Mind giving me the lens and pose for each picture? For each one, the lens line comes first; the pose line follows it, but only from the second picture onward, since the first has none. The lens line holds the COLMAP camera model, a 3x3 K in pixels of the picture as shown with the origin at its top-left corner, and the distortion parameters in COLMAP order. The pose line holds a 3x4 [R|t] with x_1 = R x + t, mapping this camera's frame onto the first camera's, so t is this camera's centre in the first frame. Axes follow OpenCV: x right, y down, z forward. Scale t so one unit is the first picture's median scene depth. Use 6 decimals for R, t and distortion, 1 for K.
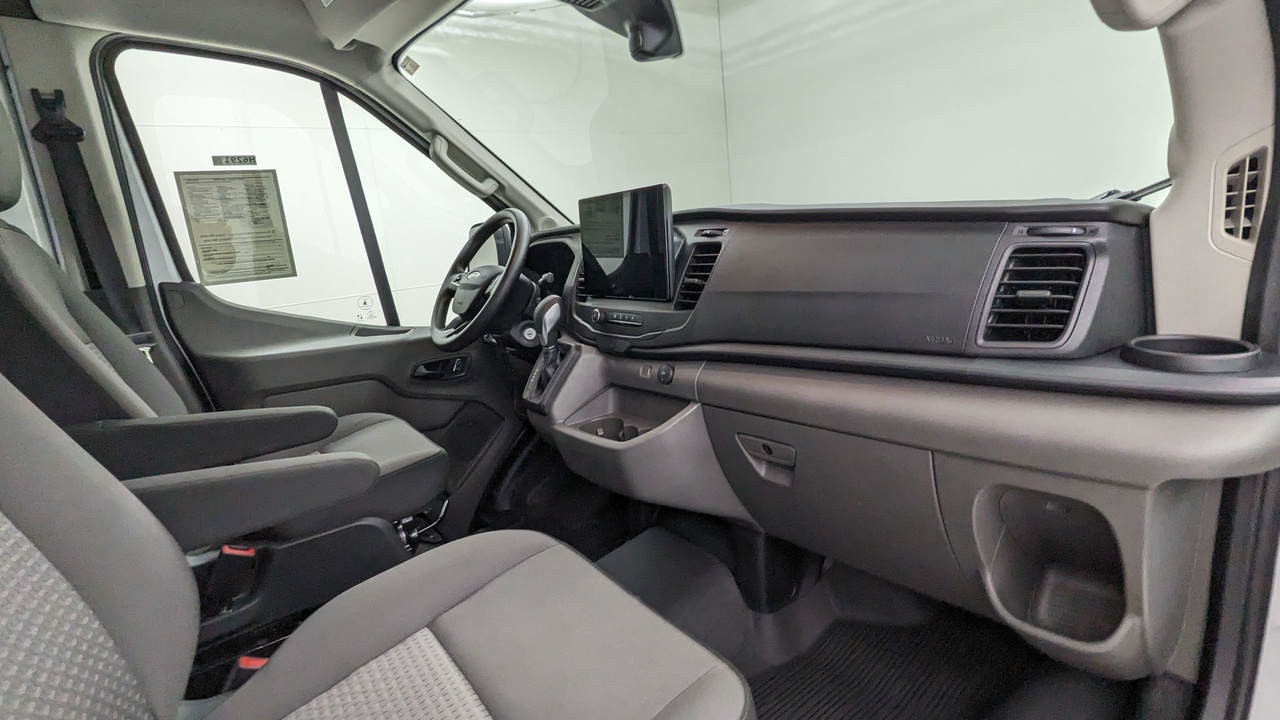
lens RADIAL K [[617.7, 0, 640.0], [0, 617.7, 360.0], [0, 0, 1]] dist [-0.001898, -0.000215]
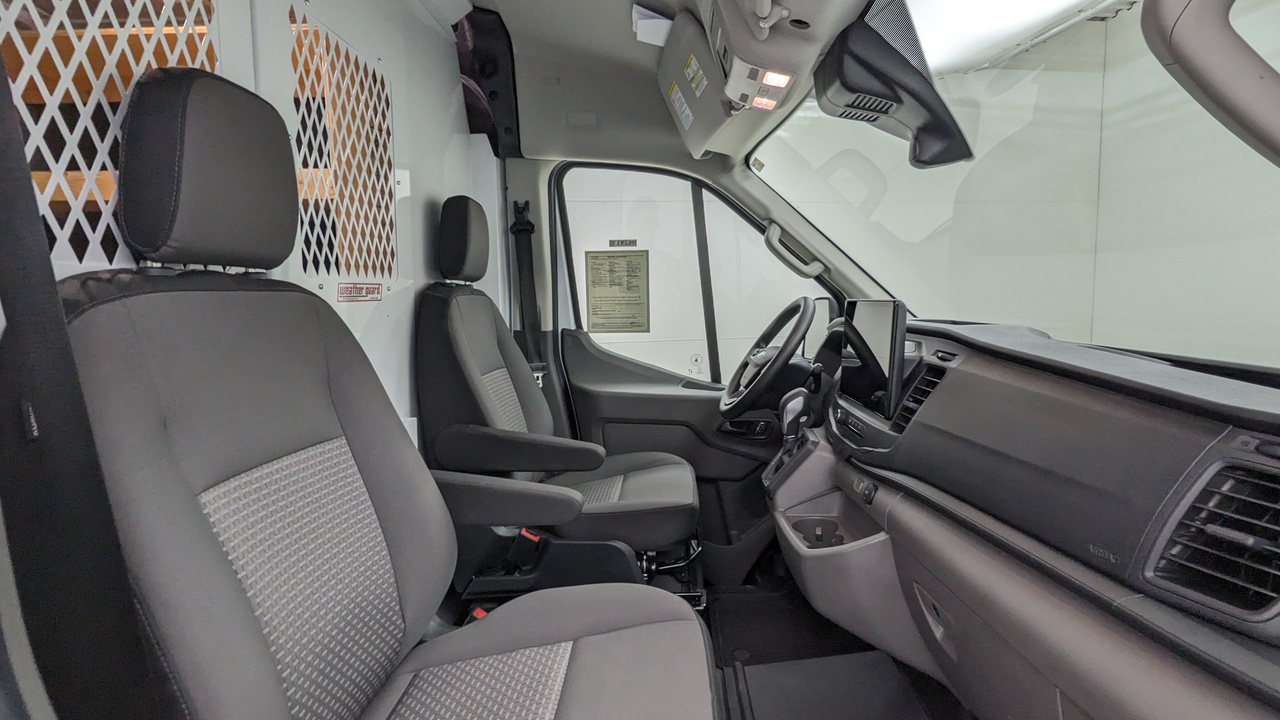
lens RADIAL K [[617.7, 0, 640.0], [0, 617.7, 360.0], [0, 0, 1]] dist [-0.001898, -0.000215]
pose [[0.777669, 0.141879, -0.612456, 0.242464], [-0.184247, 0.982860, -0.006263, -0.082077], [0.601070, 0.117713, 0.790480, 0.001729]]
